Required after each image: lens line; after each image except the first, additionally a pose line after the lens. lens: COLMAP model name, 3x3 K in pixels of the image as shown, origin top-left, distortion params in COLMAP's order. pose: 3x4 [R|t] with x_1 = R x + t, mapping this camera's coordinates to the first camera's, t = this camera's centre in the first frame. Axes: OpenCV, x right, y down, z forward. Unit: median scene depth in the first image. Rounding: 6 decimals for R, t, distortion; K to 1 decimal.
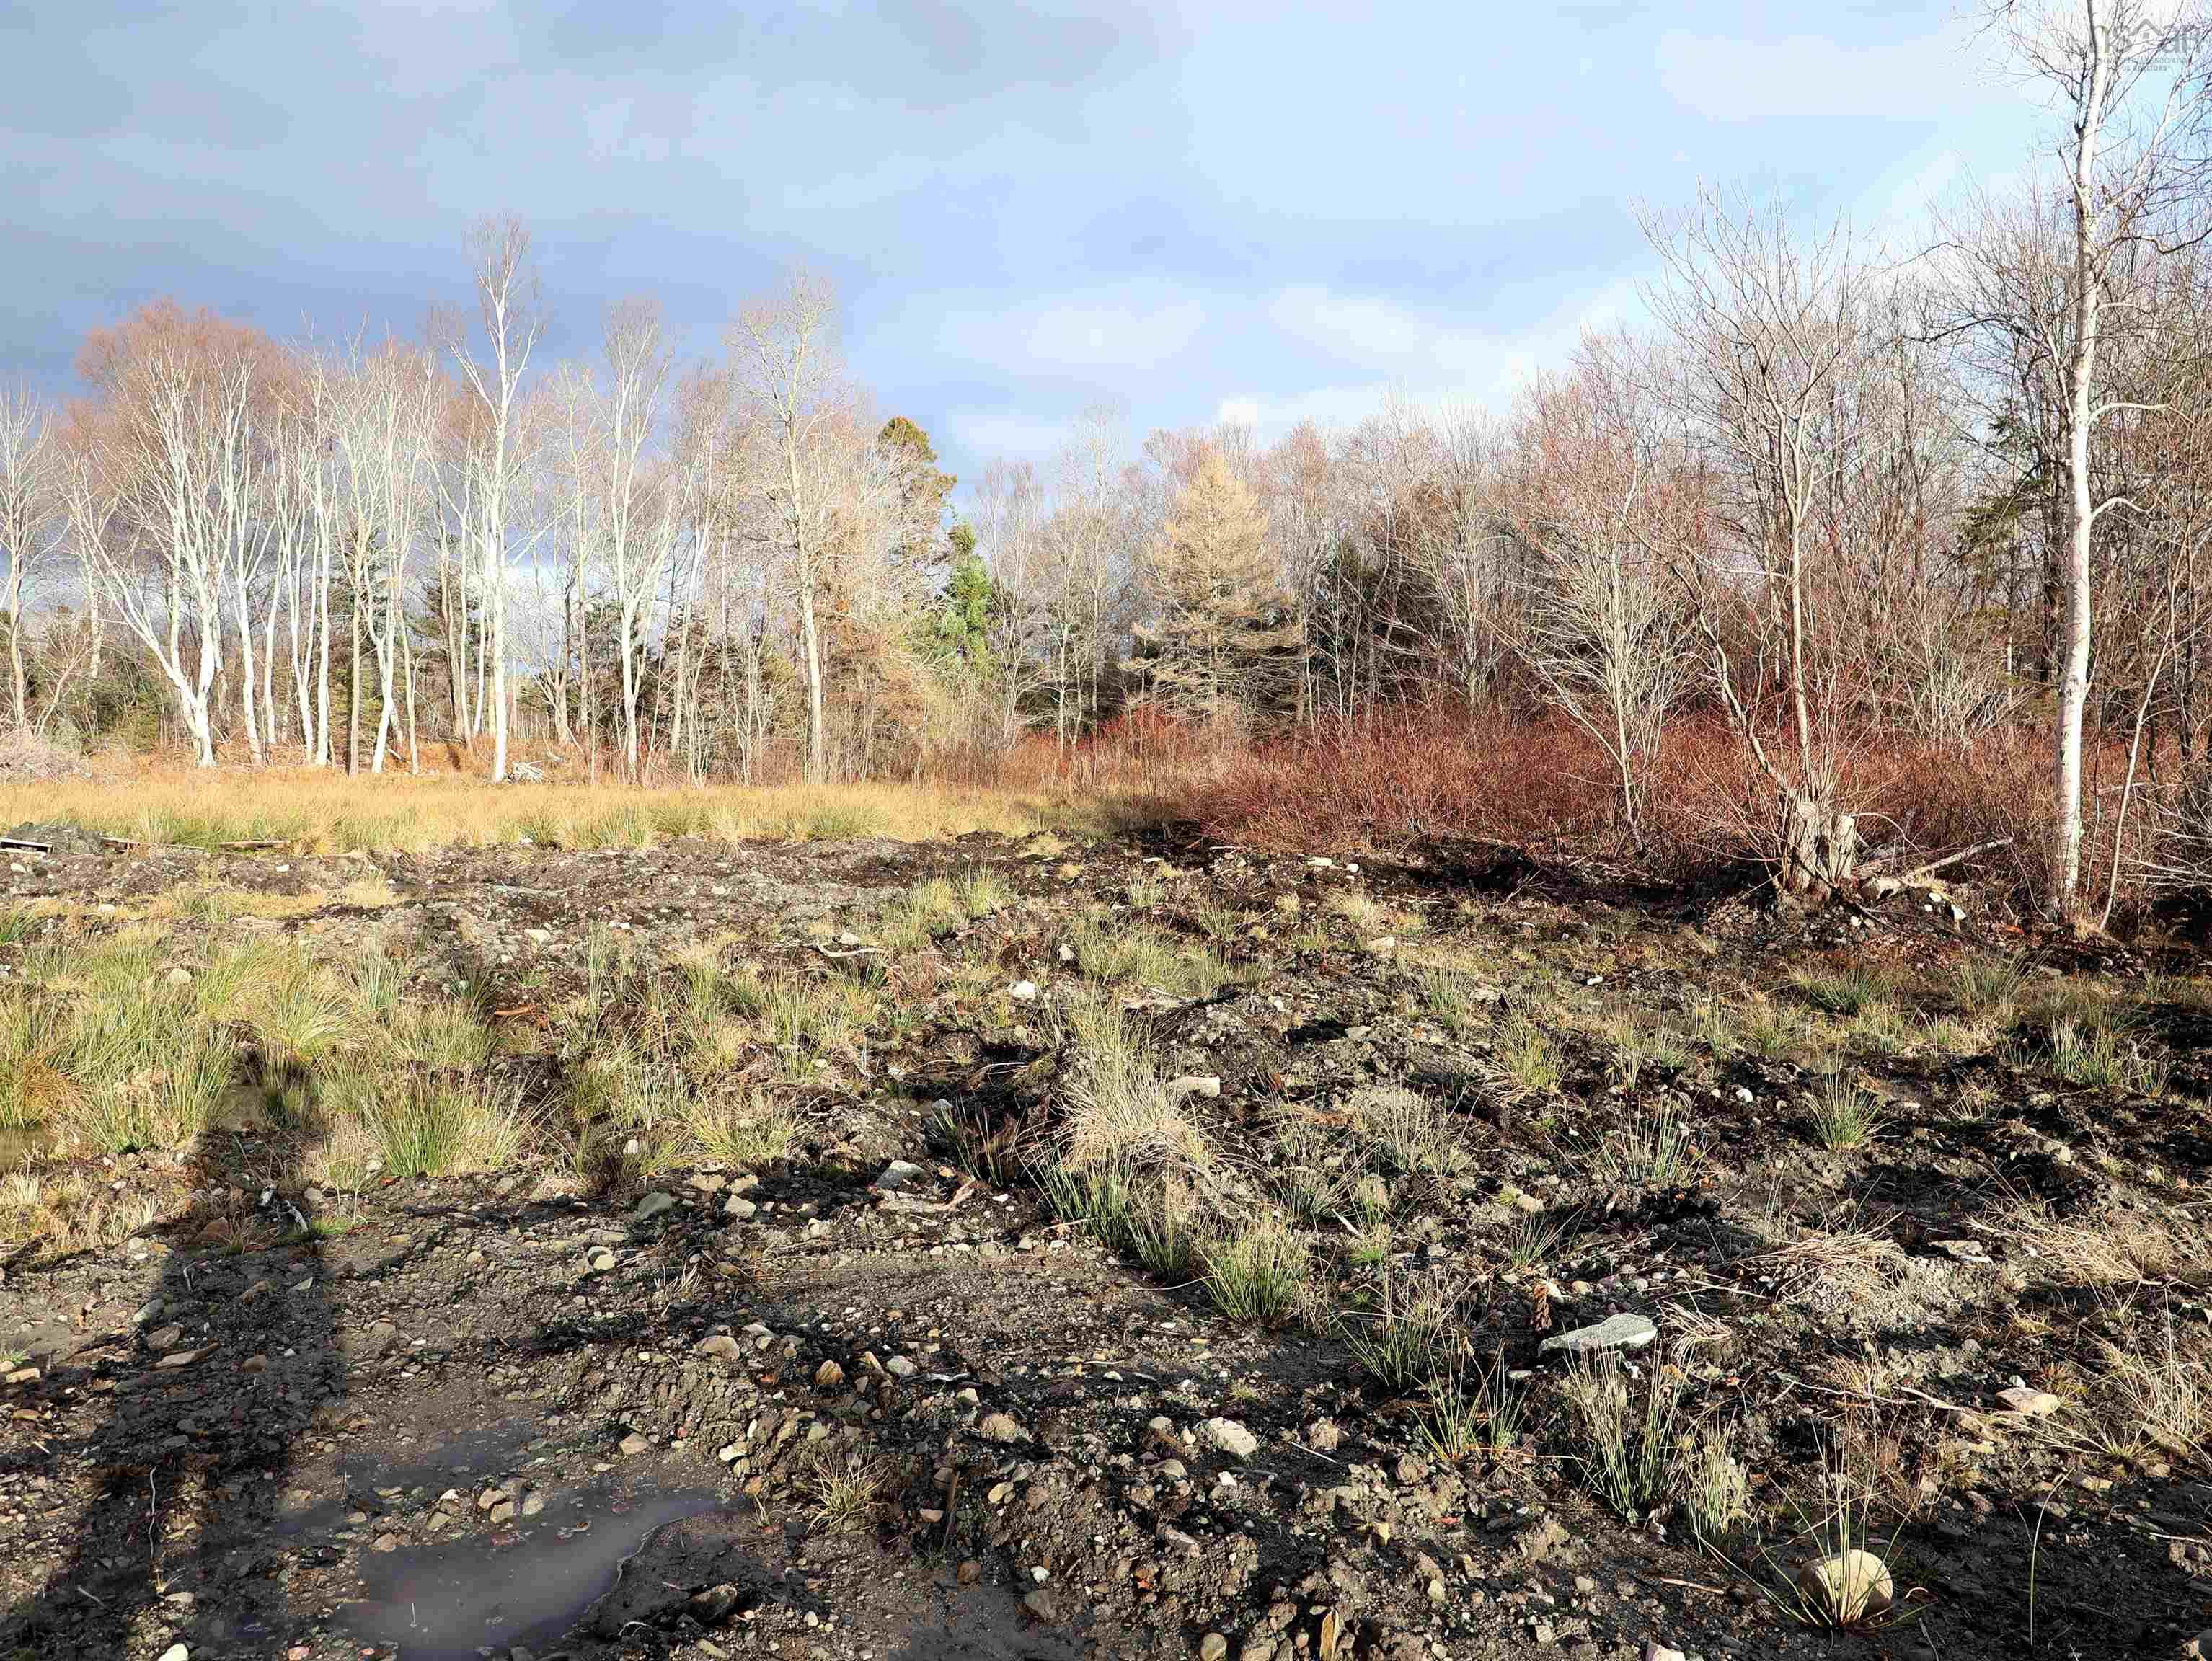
lens RADIAL K [[1716.3, 0, 1122.8], [0, 1716.3, 791.6], [0, 0, 1]] dist [0.028387, -0.000928]
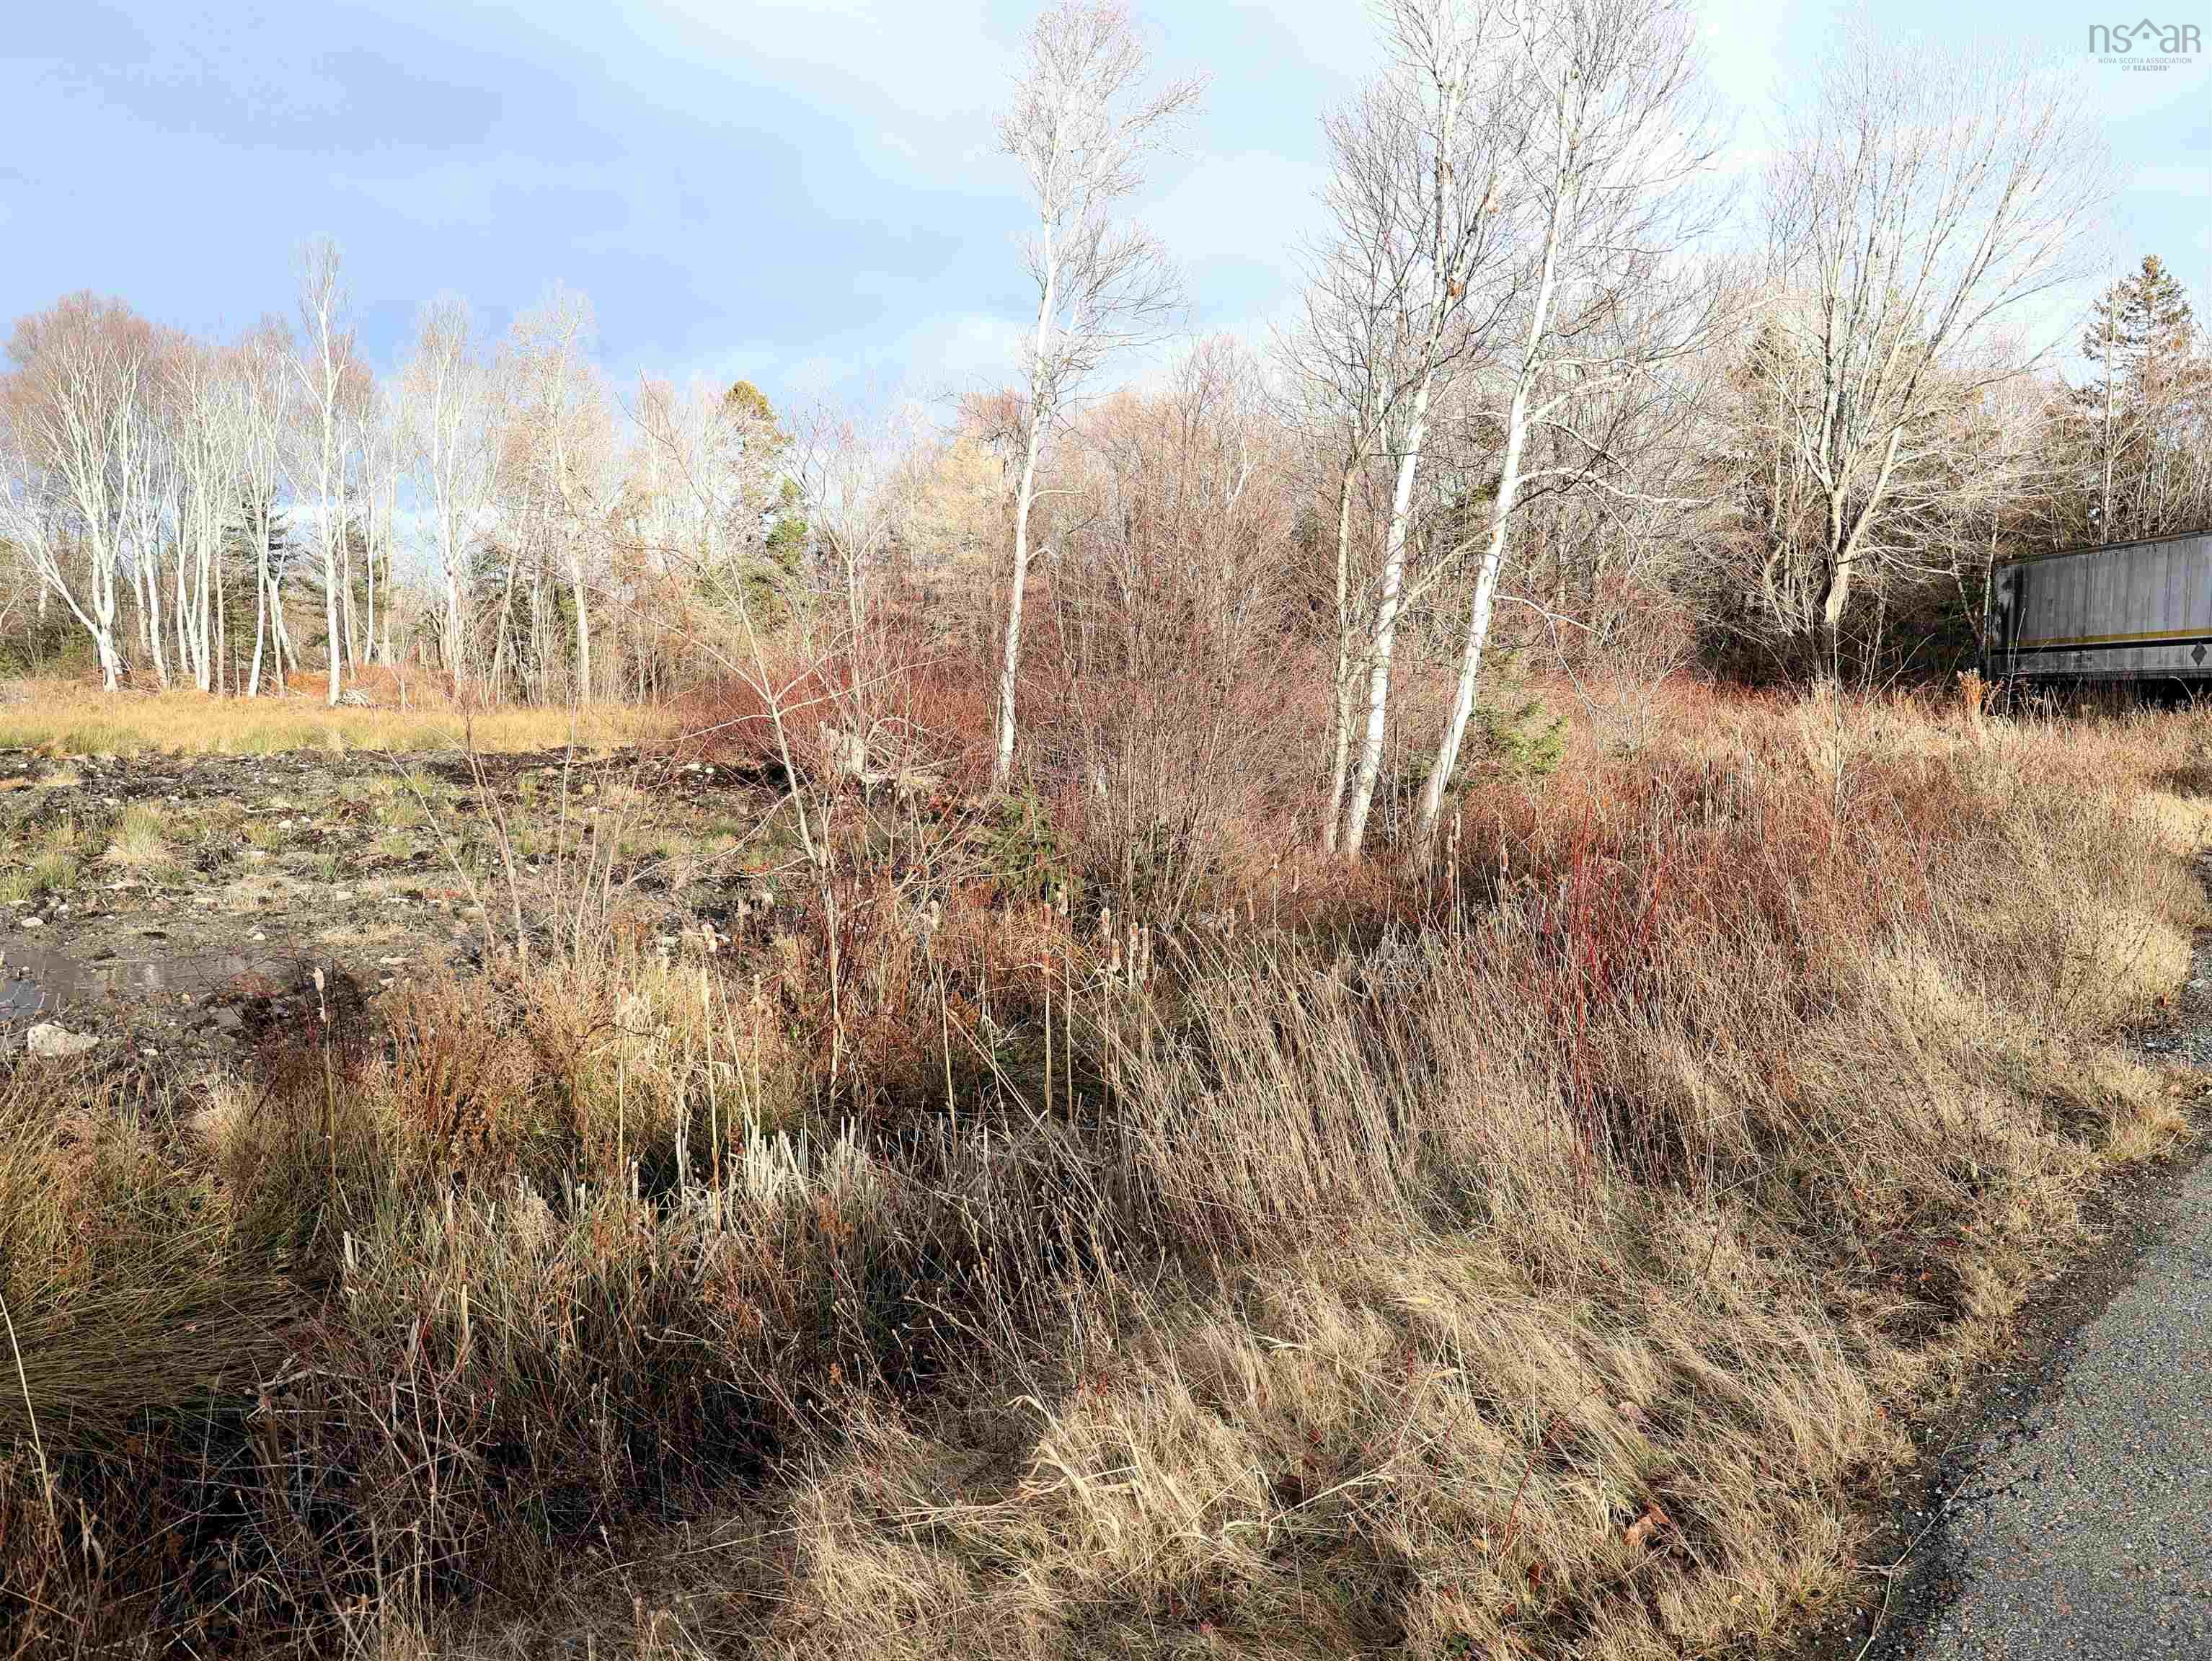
lens RADIAL K [[1716.3, 0, 1122.1], [0, 1716.3, 842.9], [0, 0, 1]] dist [0.028387, -0.000928]
pose [[0.999768, 0.005544, -0.020806, 0.166153], [-0.003941, 0.997073, 0.076352, -0.003105], [0.021168, -0.076252, 0.996864, -0.168046]]
